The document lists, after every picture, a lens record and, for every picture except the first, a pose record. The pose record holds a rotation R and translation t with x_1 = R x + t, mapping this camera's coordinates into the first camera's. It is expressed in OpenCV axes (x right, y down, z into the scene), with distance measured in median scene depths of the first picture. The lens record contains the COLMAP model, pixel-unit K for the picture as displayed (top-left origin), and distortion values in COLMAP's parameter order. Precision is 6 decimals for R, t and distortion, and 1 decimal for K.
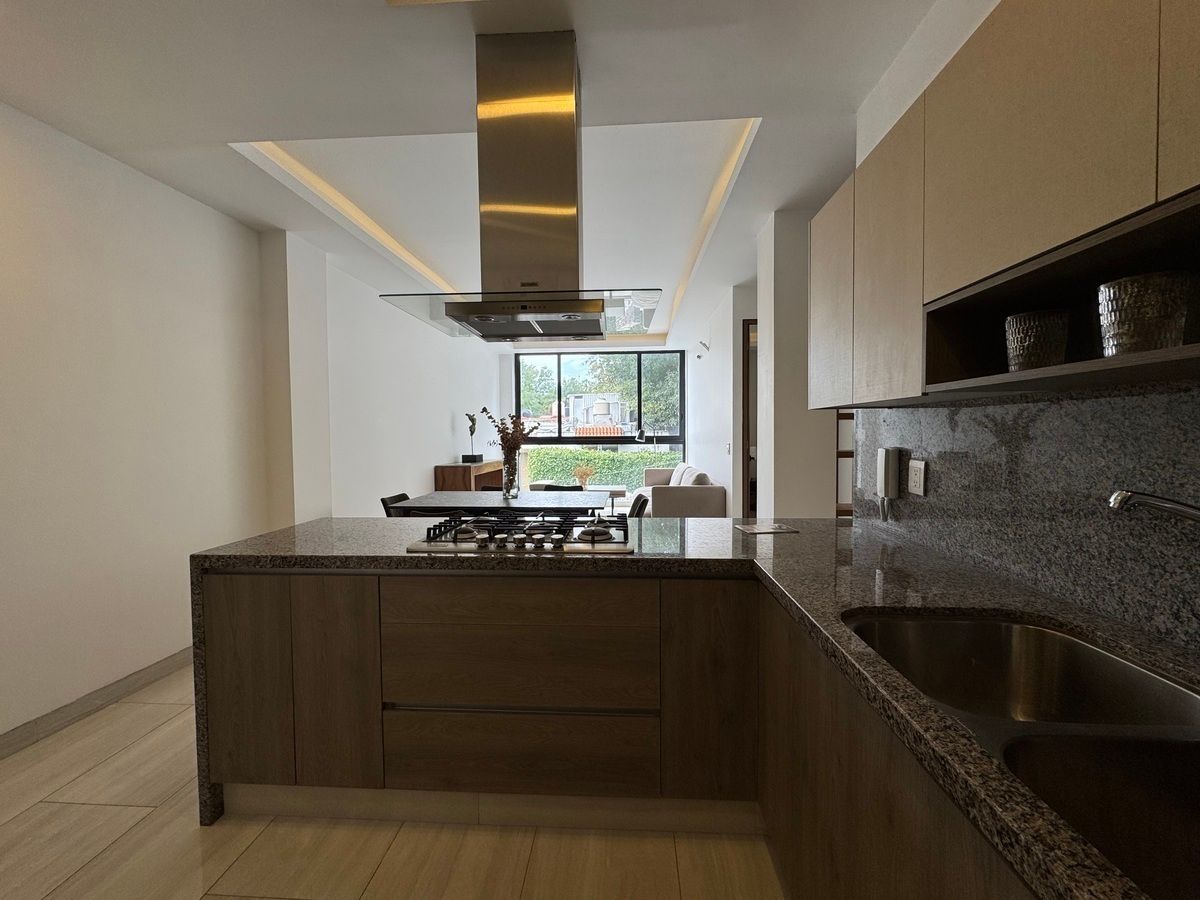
lens RADIAL K [[478.5, 0, 595.5], [0, 478.5, 446.8], [0, 0, 1]] dist [-0.006408, 0.000423]
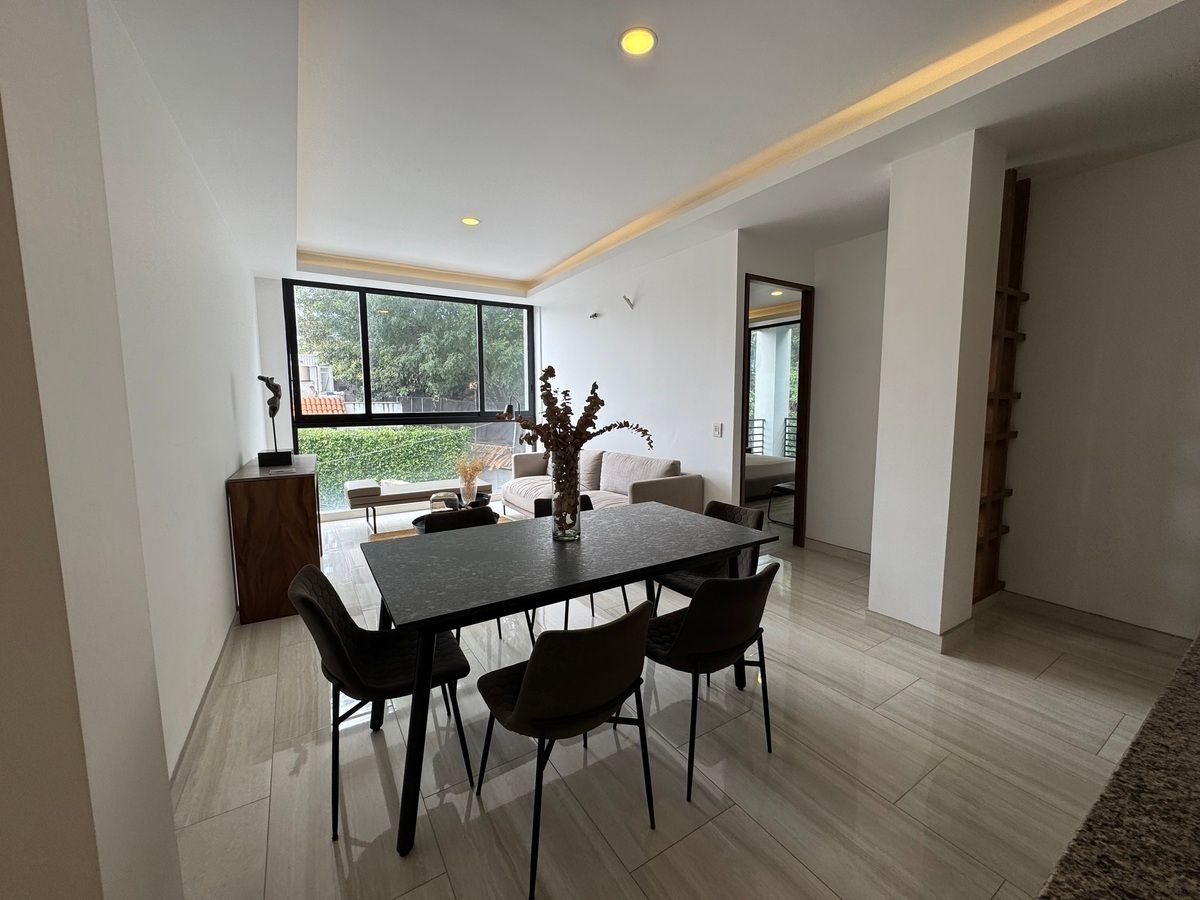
lens RADIAL K [[478.5, 0, 601.4], [0, 478.5, 455.7], [0, 0, 1]] dist [-0.006408, 0.000423]
pose [[0.806797, -0.063188, 0.587440, -0.252710], [0.016423, 0.996279, 0.084609, -0.017083], [-0.590600, -0.058615, 0.804833, 0.296838]]
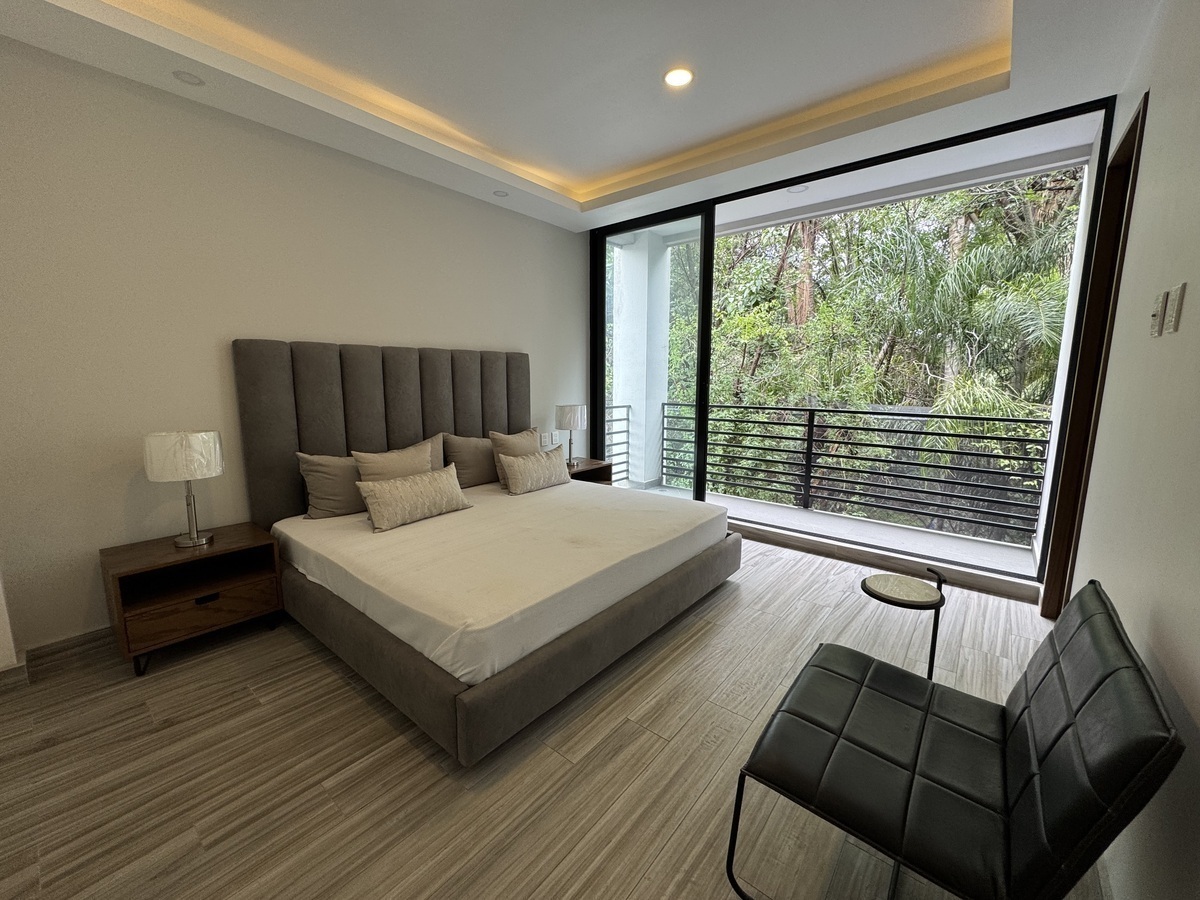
lens RADIAL K [[478.5, 0, 593.3], [0, 478.5, 448.0], [0, 0, 1]] dist [-0.006408, 0.000423]
pose [[0.593335, -0.110028, 0.797400, 0.276782], [0.015051, 0.991957, 0.125675, -0.028046], [-0.804815, -0.062566, 0.590219, 0.719068]]
